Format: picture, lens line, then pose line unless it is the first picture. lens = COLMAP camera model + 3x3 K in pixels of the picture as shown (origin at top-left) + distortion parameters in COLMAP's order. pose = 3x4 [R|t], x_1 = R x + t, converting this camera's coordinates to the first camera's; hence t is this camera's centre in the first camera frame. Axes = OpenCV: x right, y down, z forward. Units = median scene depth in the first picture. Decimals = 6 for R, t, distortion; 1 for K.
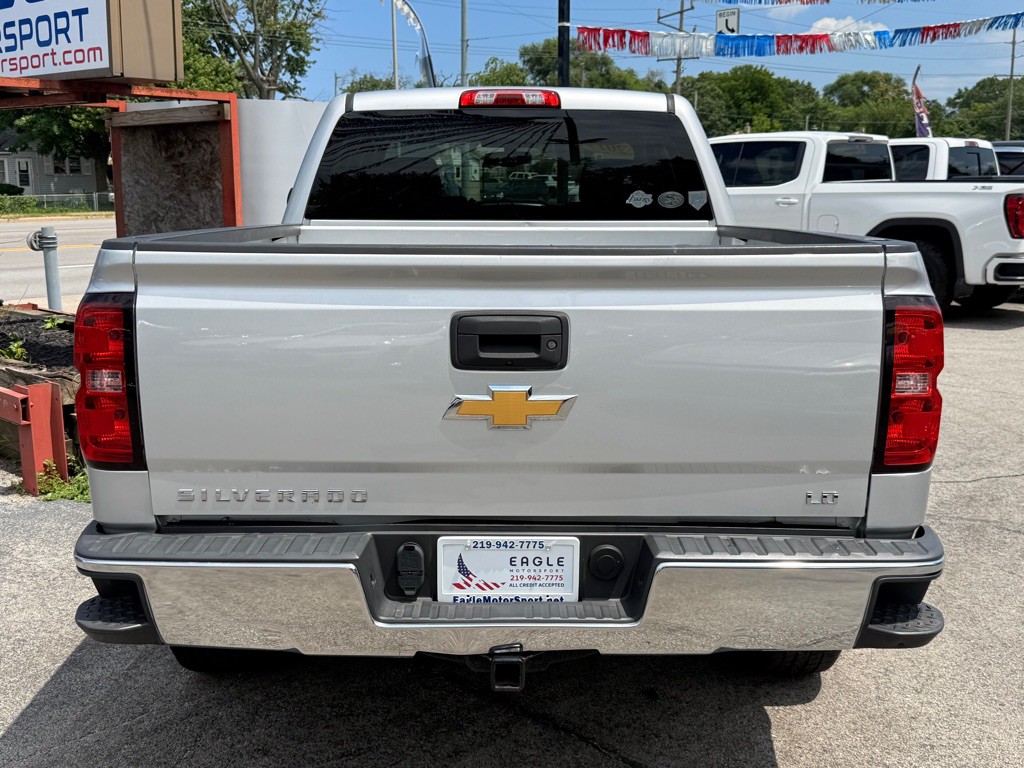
lens RADIAL K [[1102.9, 0, 505.9], [0, 1102.9, 379.3], [0, 0, 1]] dist [0.220217, -0.541448]
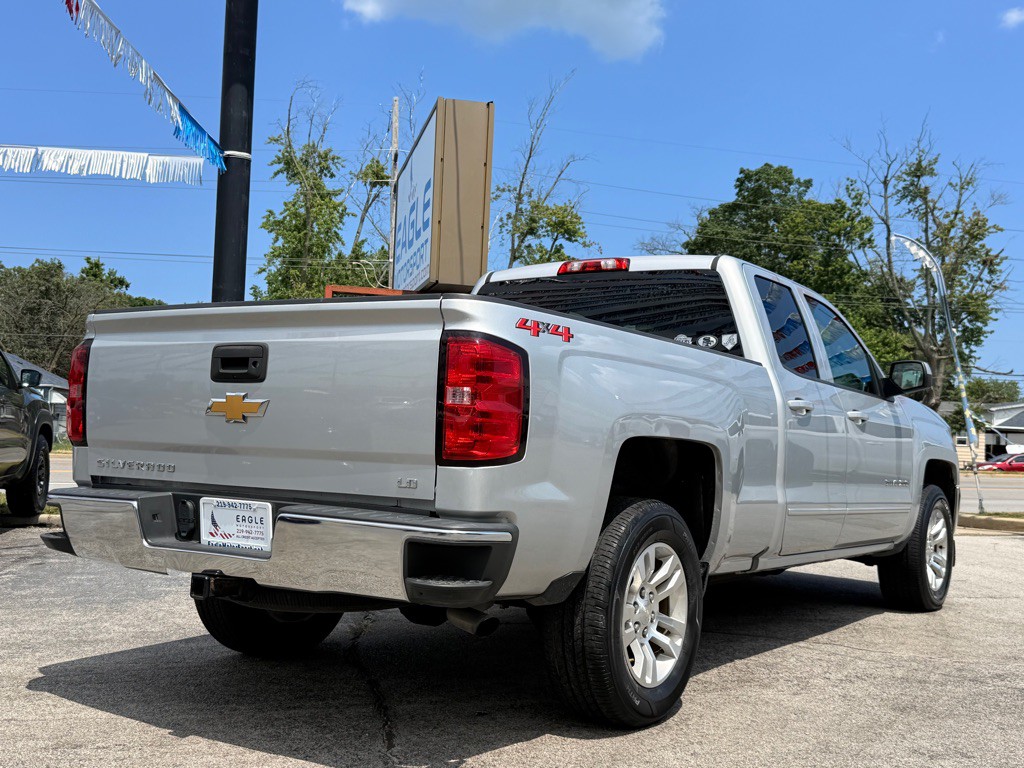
lens RADIAL K [[1103.5, 0, 512.0], [0, 1103.5, 384.0], [0, 0, 1]] dist [0.232445, -0.603667]
pose [[0.831268, 0.002698, -0.555865, 1.100439], [-0.133058, 0.971883, -0.194266, 0.227687], [0.539712, 0.235449, 0.808254, -0.020942]]
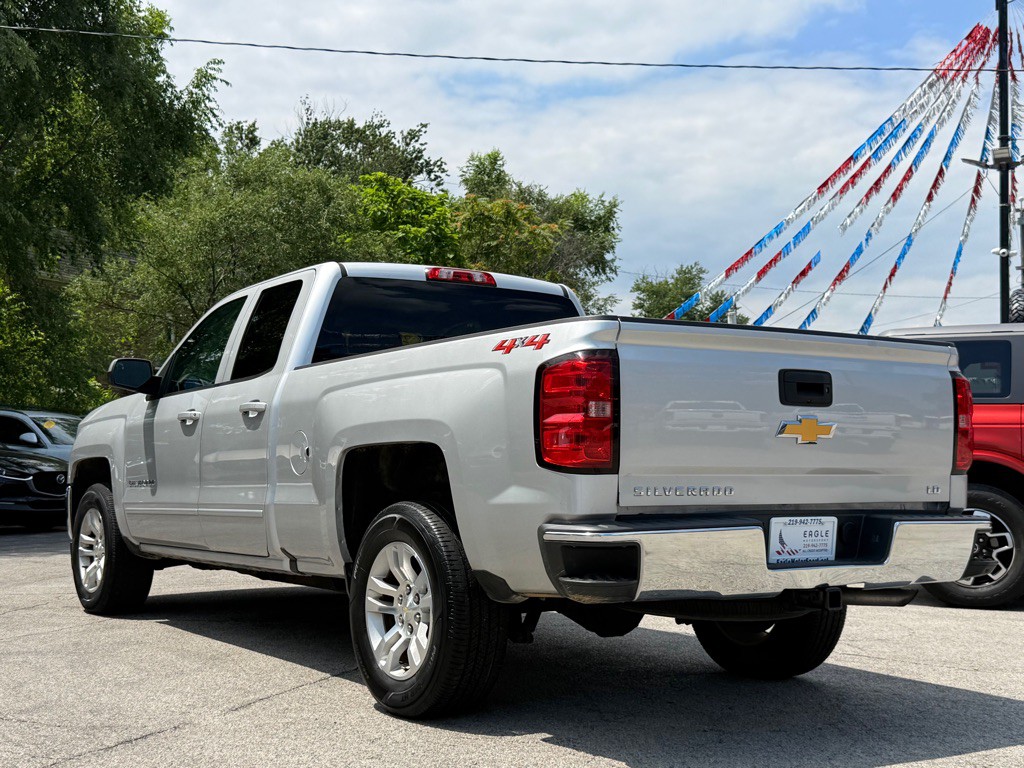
lens RADIAL K [[1373.5, 0, 512.0], [0, 1373.5, 384.0], [0, 0, 1]] dist [0.221638, -0.578182]
pose [[0.819867, 0.034165, 0.571534, -1.421422], [0.102801, 0.973212, -0.205646, 0.313165], [-0.563250, 0.227356, 0.794392, -0.341289]]
